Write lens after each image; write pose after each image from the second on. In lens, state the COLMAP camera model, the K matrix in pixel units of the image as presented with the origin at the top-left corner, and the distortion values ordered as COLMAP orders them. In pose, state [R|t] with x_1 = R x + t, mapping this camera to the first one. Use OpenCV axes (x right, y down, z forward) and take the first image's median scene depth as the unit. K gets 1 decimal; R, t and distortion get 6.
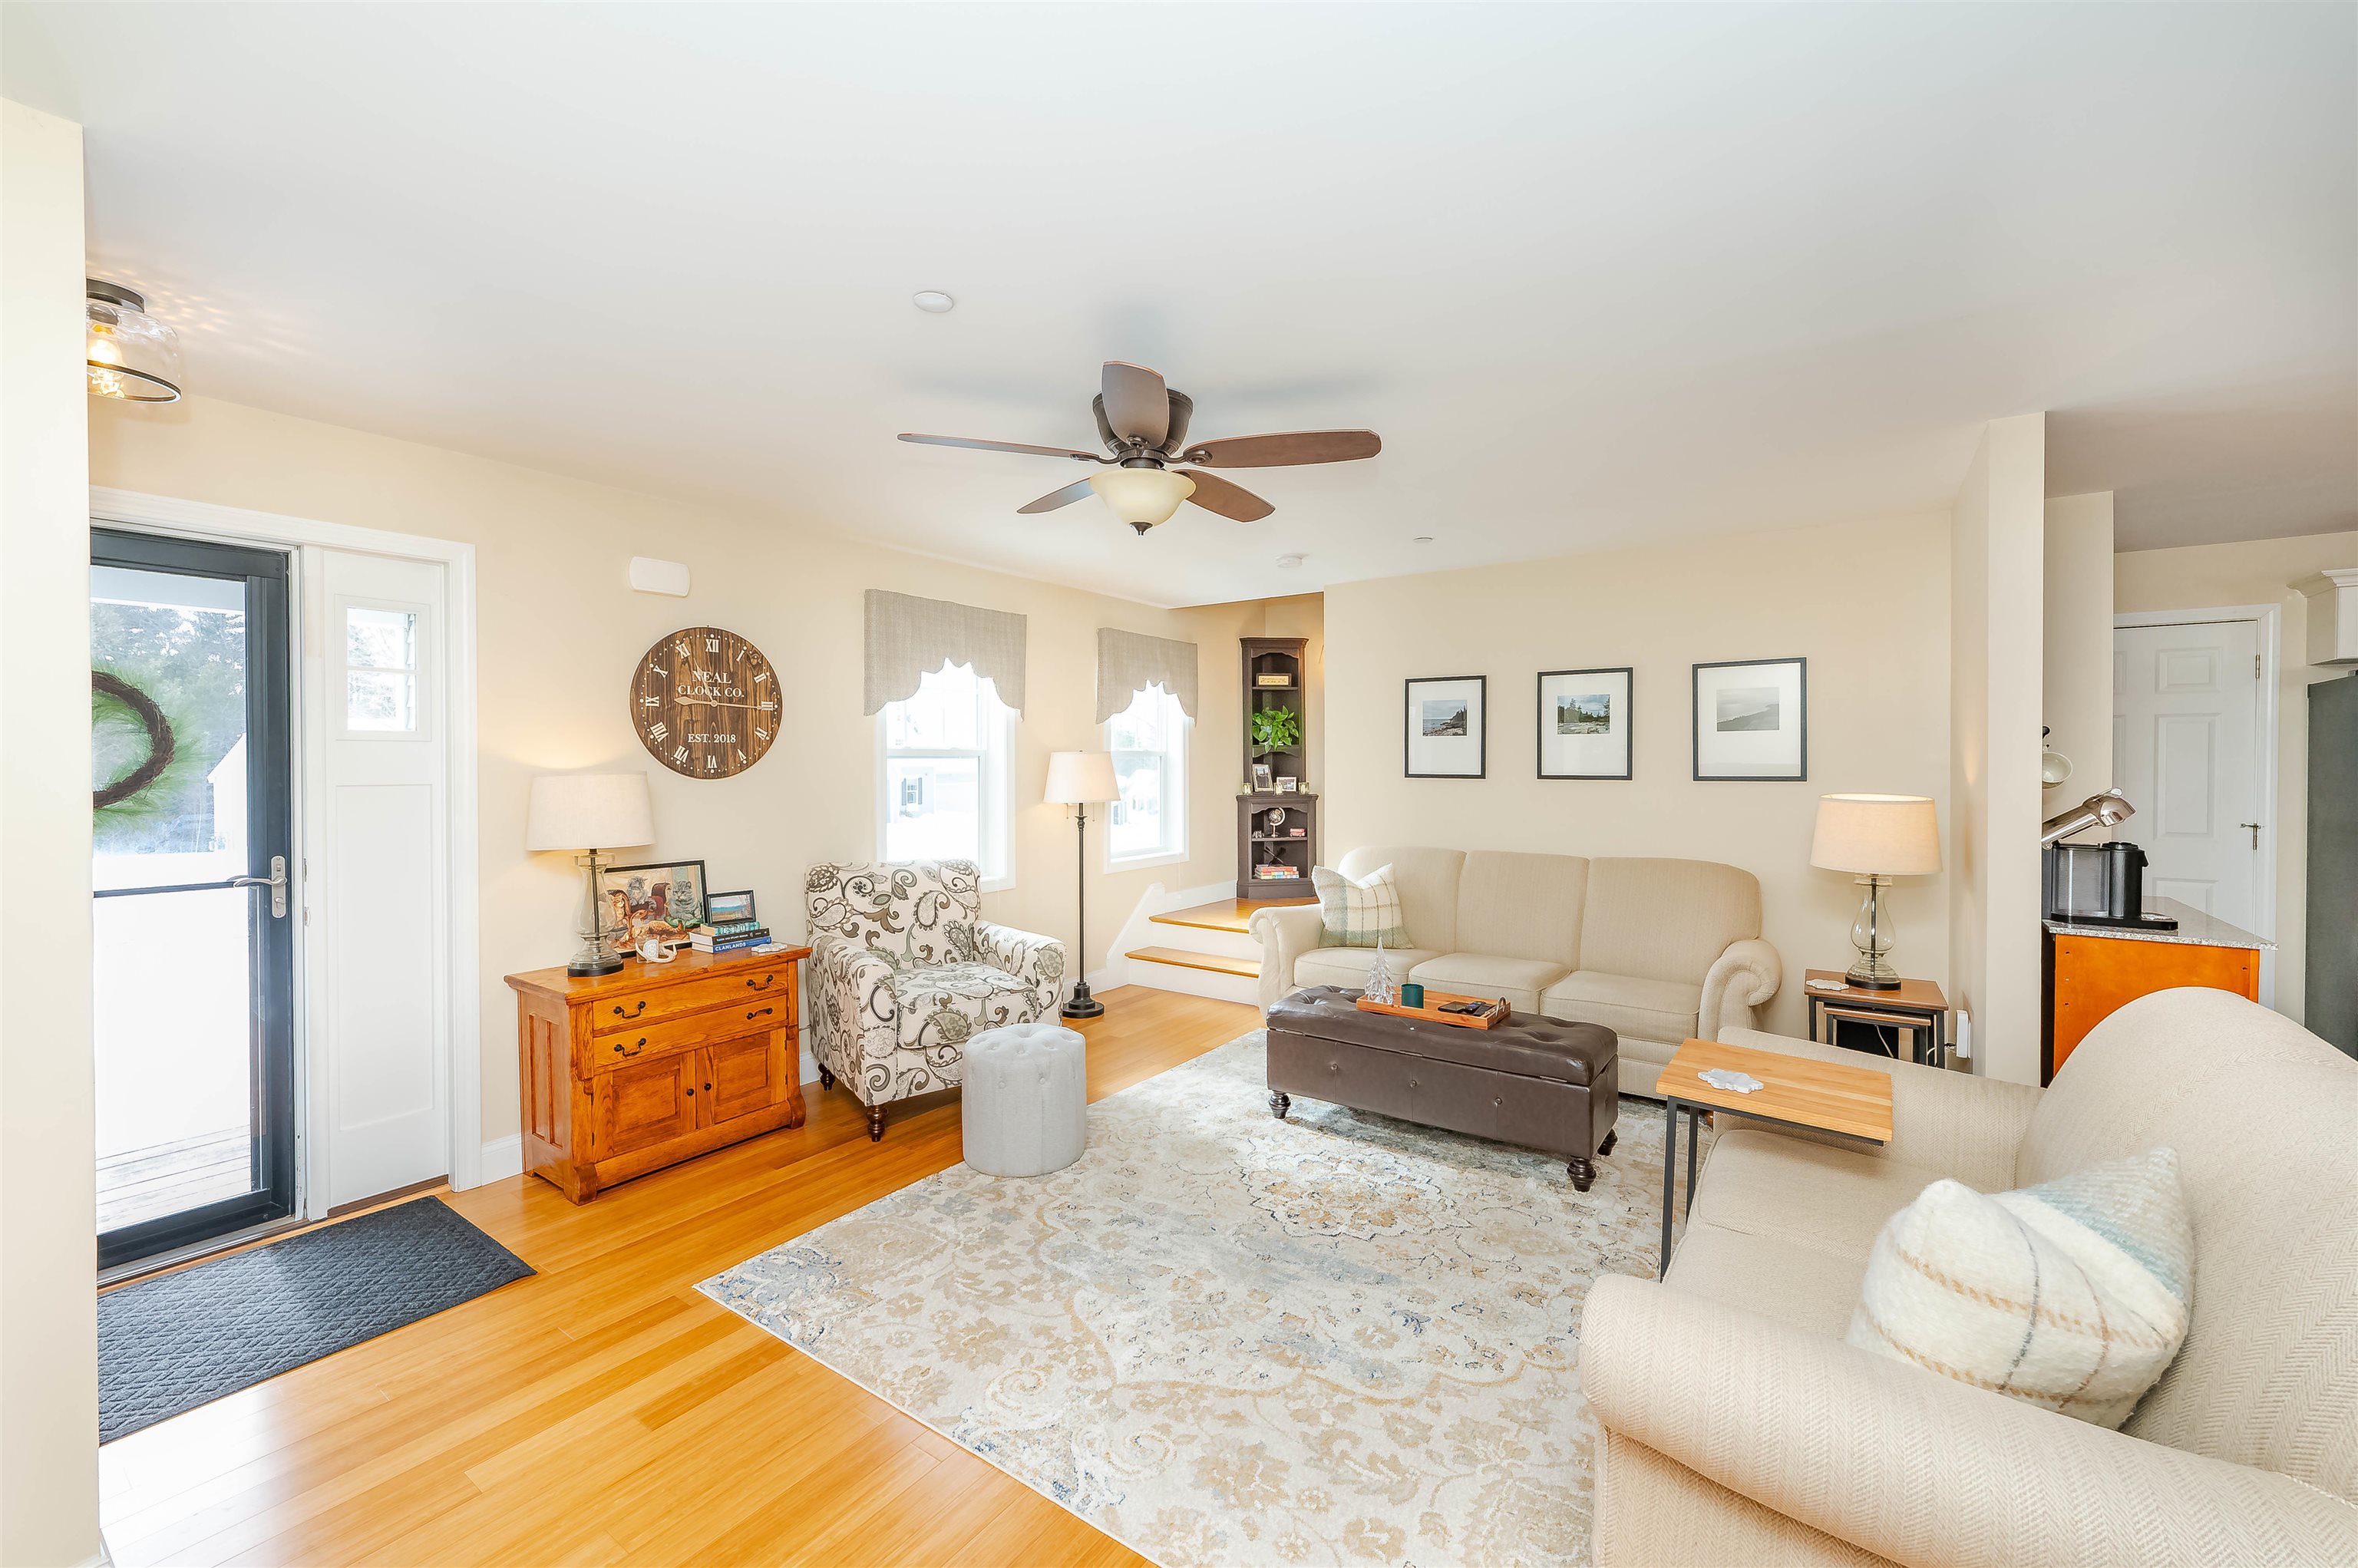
lens RADIAL K [[942.5, 0, 1167.4], [0, 942.5, 780.0], [0, 0, 1]] dist [-0.008690, 0.000060]
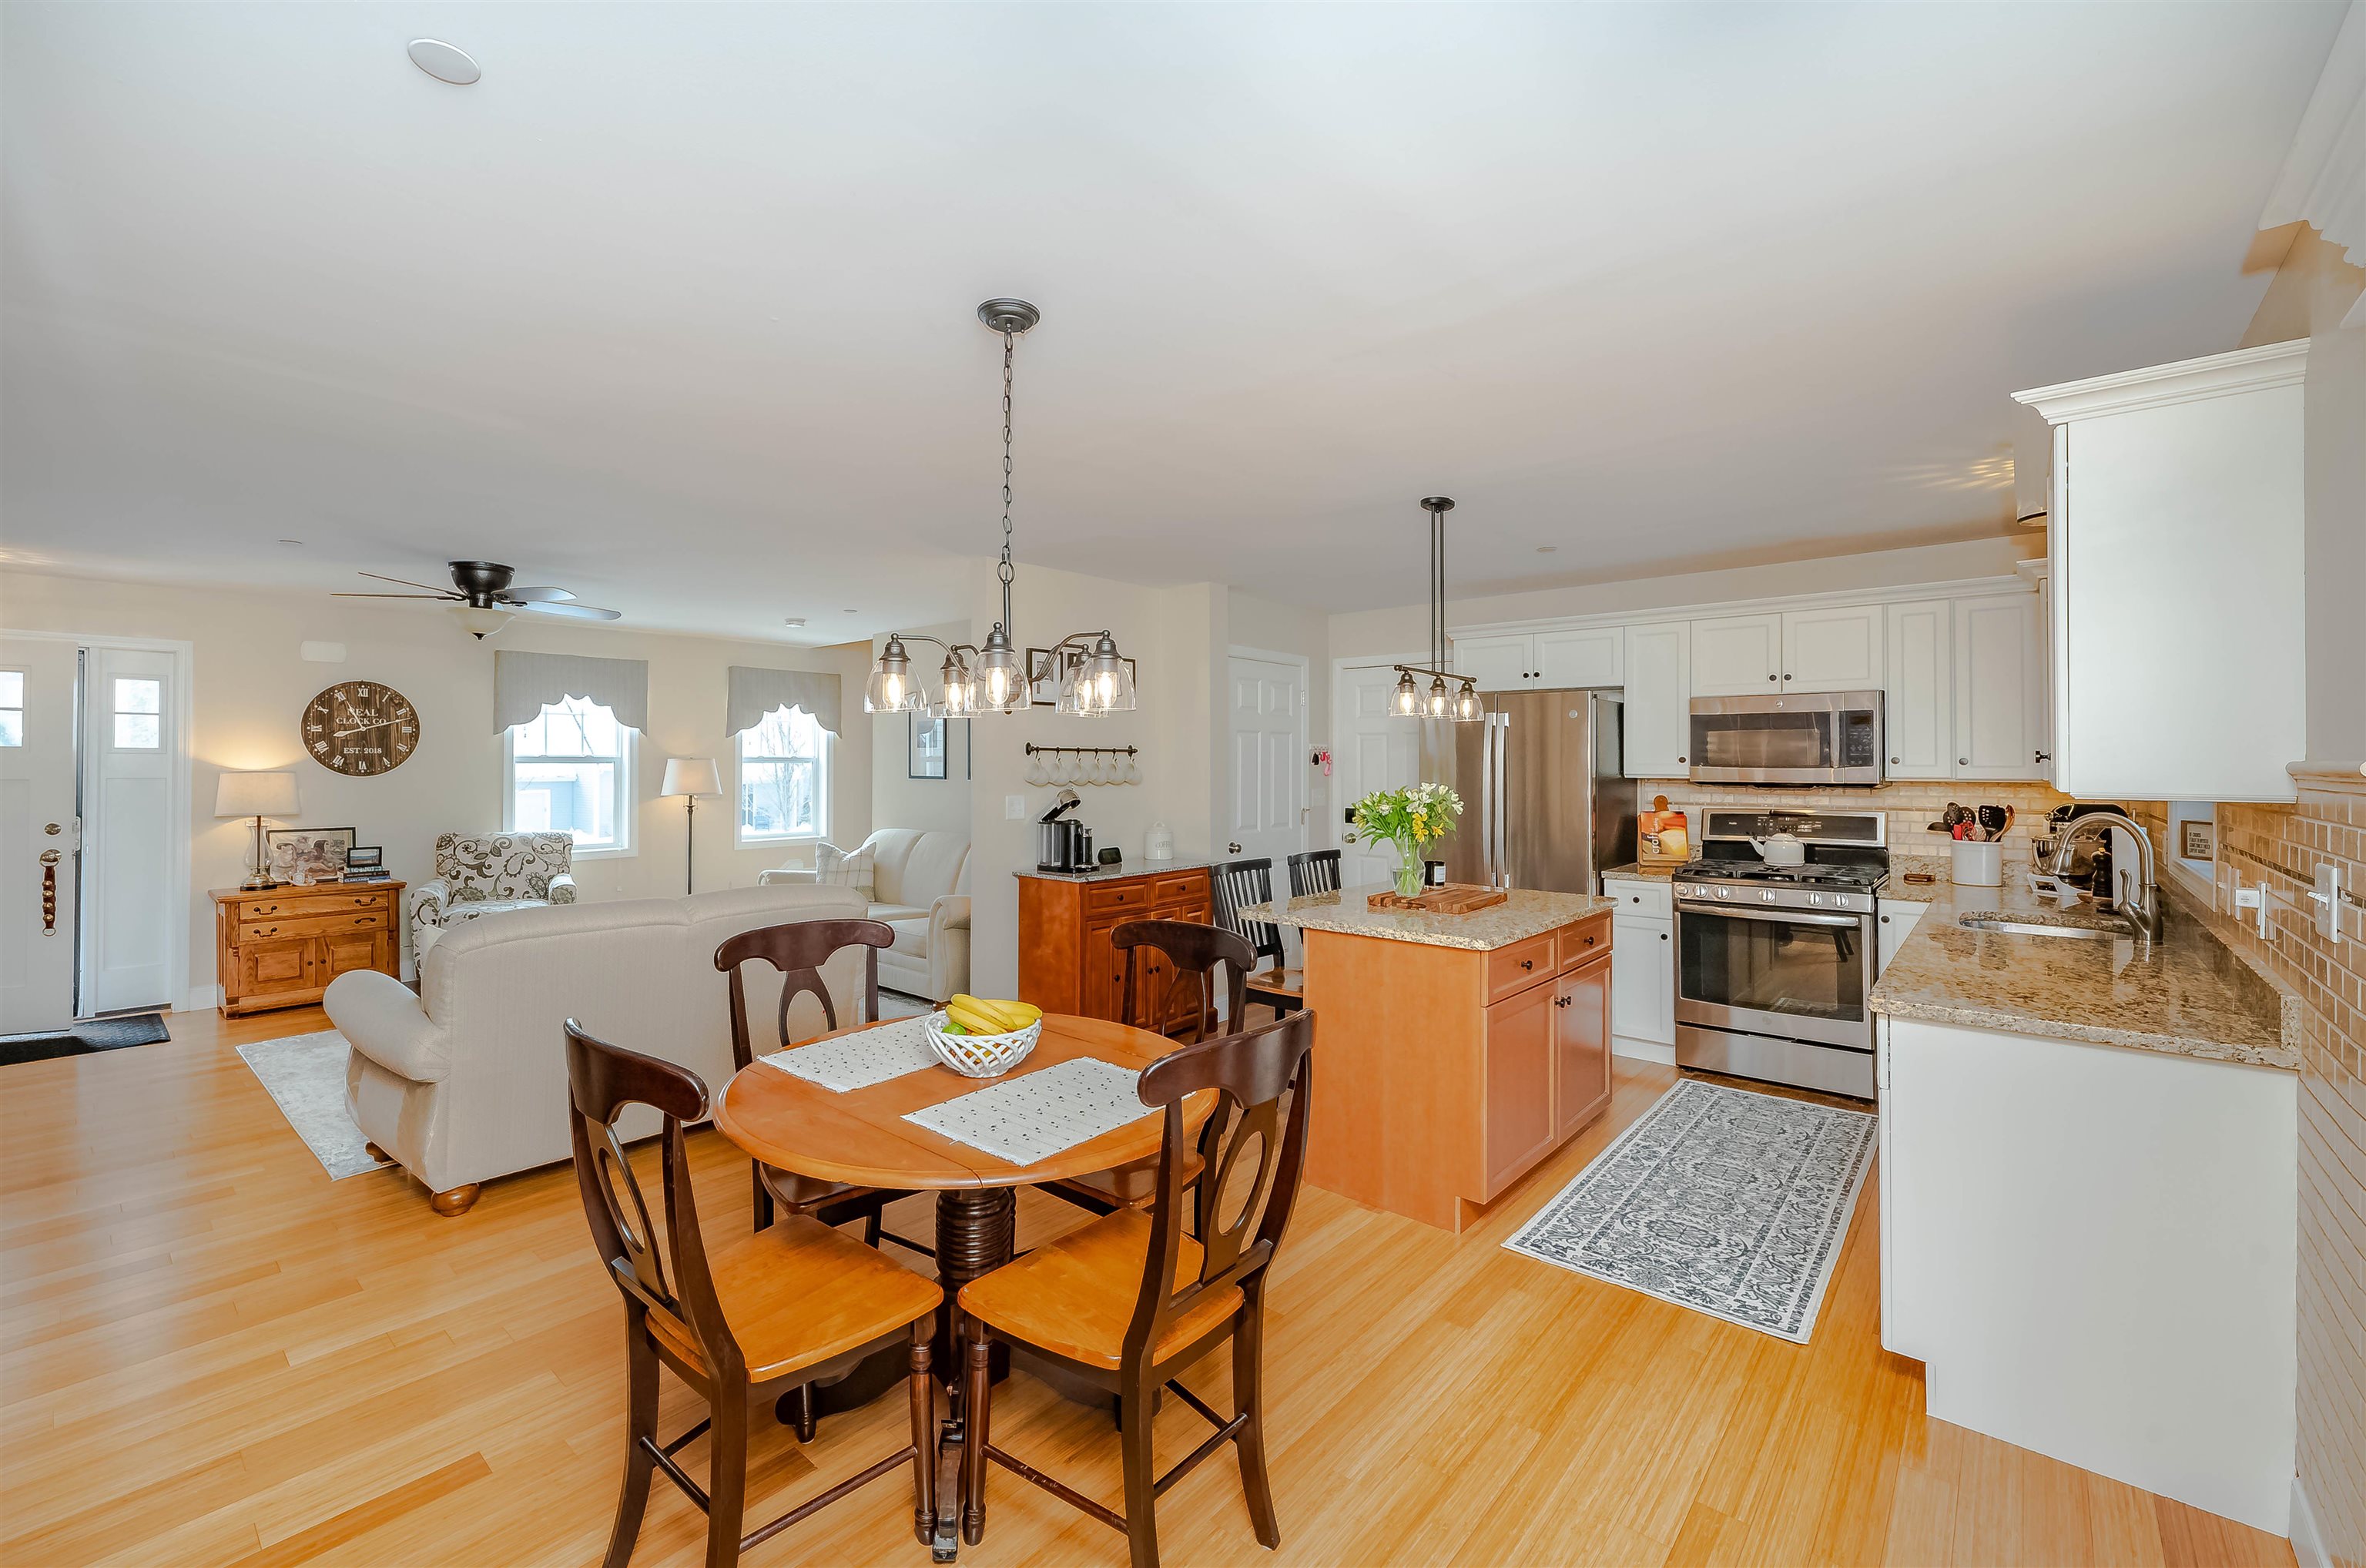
lens RADIAL K [[979.4, 0, 1120.2], [0, 979.4, 754.5], [0, 0, 1]] dist [-0.011119, 0.000000]
pose [[0.993304, 0.000740, -0.115526, 0.989141], [-0.004369, 0.999505, -0.031164, 0.007988], [0.115446, 0.031460, 0.992815, -0.491973]]
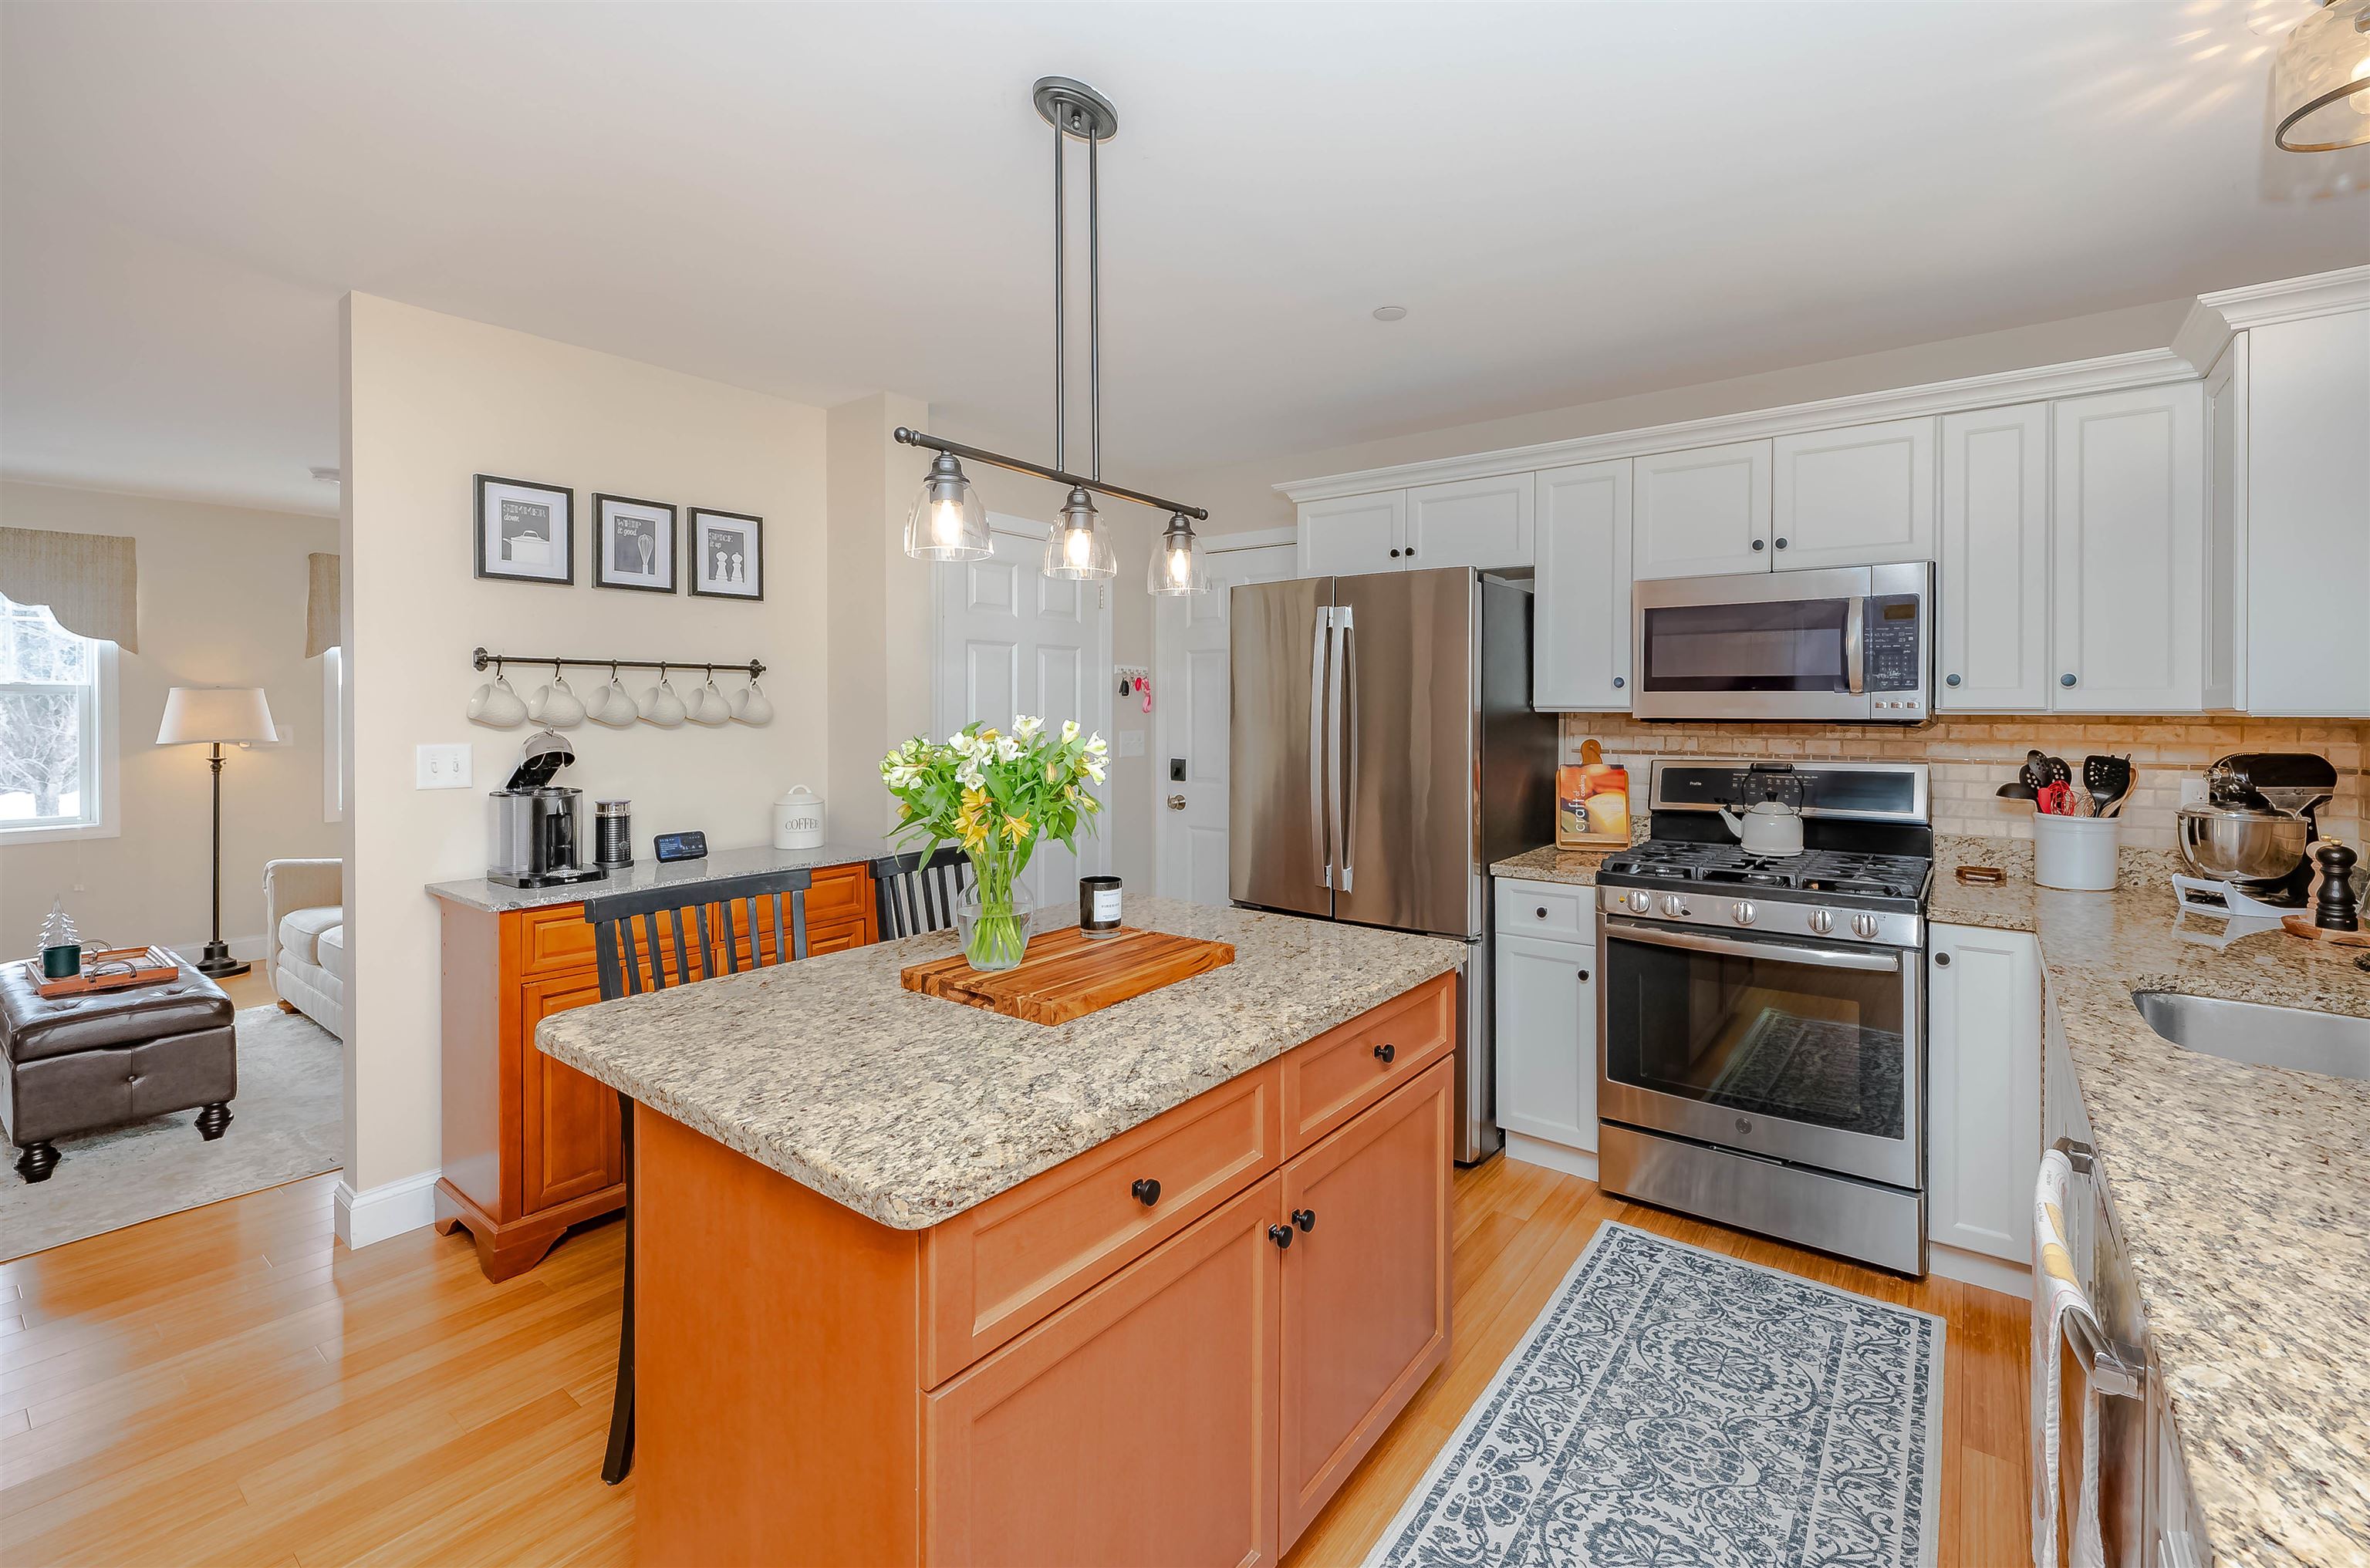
lens RADIAL K [[997.9, 0, 1236.1], [0, 997.9, 715.2], [0, 0, 1]] dist [-0.002209, -0.000234]
pose [[0.999986, 0.001965, -0.004919, 1.272146], [-0.002031, 0.999907, -0.013509, 0.010032], [0.004892, 0.013519, 0.999897, 0.062320]]
